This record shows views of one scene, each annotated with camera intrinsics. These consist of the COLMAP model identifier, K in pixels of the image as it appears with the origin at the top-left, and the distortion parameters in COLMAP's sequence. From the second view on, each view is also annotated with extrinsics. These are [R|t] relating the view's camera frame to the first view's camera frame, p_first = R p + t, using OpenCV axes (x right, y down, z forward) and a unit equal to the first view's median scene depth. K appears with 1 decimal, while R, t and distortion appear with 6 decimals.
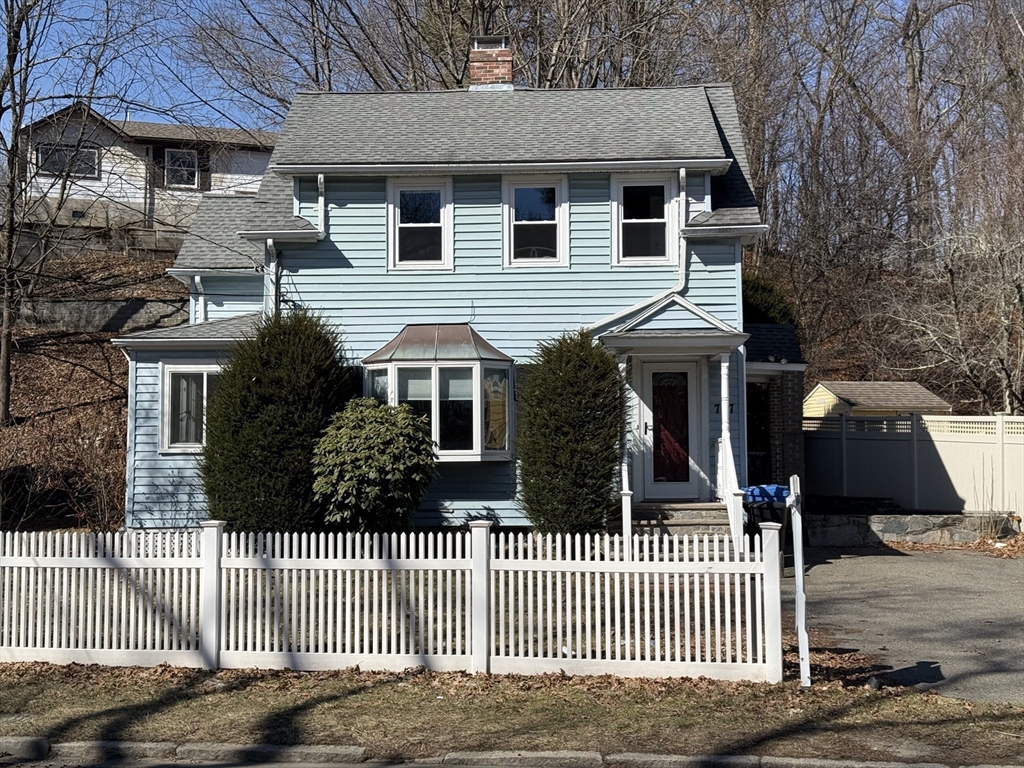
lens RADIAL K [[1427.2, 0, 512.0], [0, 1427.2, 384.0], [0, 0, 1]] dist [0.015991, 0.014876]
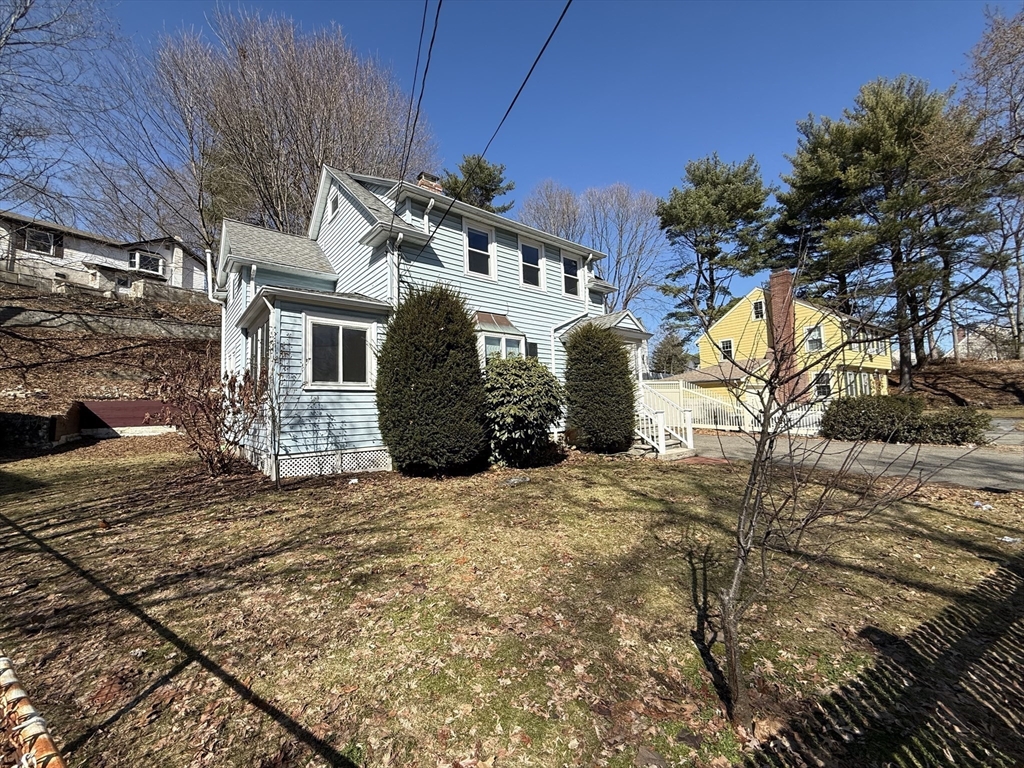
lens RADIAL K [[413.2, 0, 512.0], [0, 413.2, 384.0], [0, 0, 1]] dist [-0.001496, -0.000110]
pose [[0.739511, 0.026778, 0.672611, -0.348245], [-0.019643, 0.999641, -0.018200, 0.046751], [-0.672857, 0.000247, 0.739772, 0.630966]]
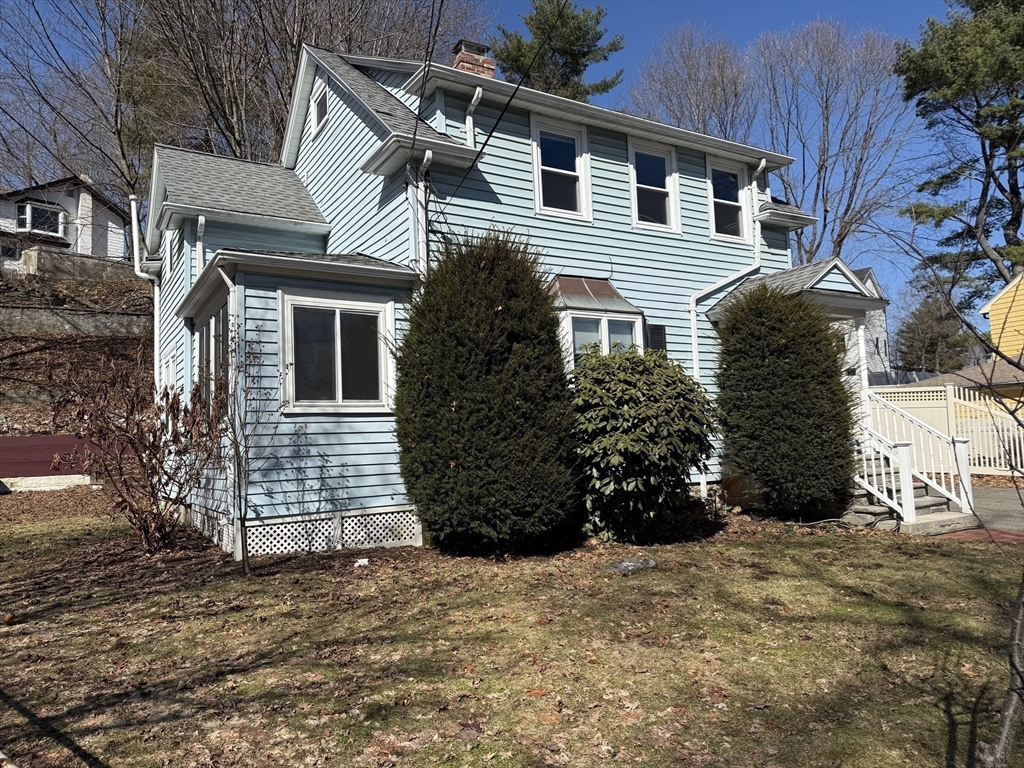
lens RADIAL K [[732.9, 0, 512.0], [0, 732.9, 384.0], [0, 0, 1]] dist [0.086449, -0.124089]
pose [[0.834945, 0.022213, 0.549885, -0.356021], [-0.002104, 0.999307, -0.037172, 0.047199], [-0.550330, 0.029880, 0.834413, 0.617585]]
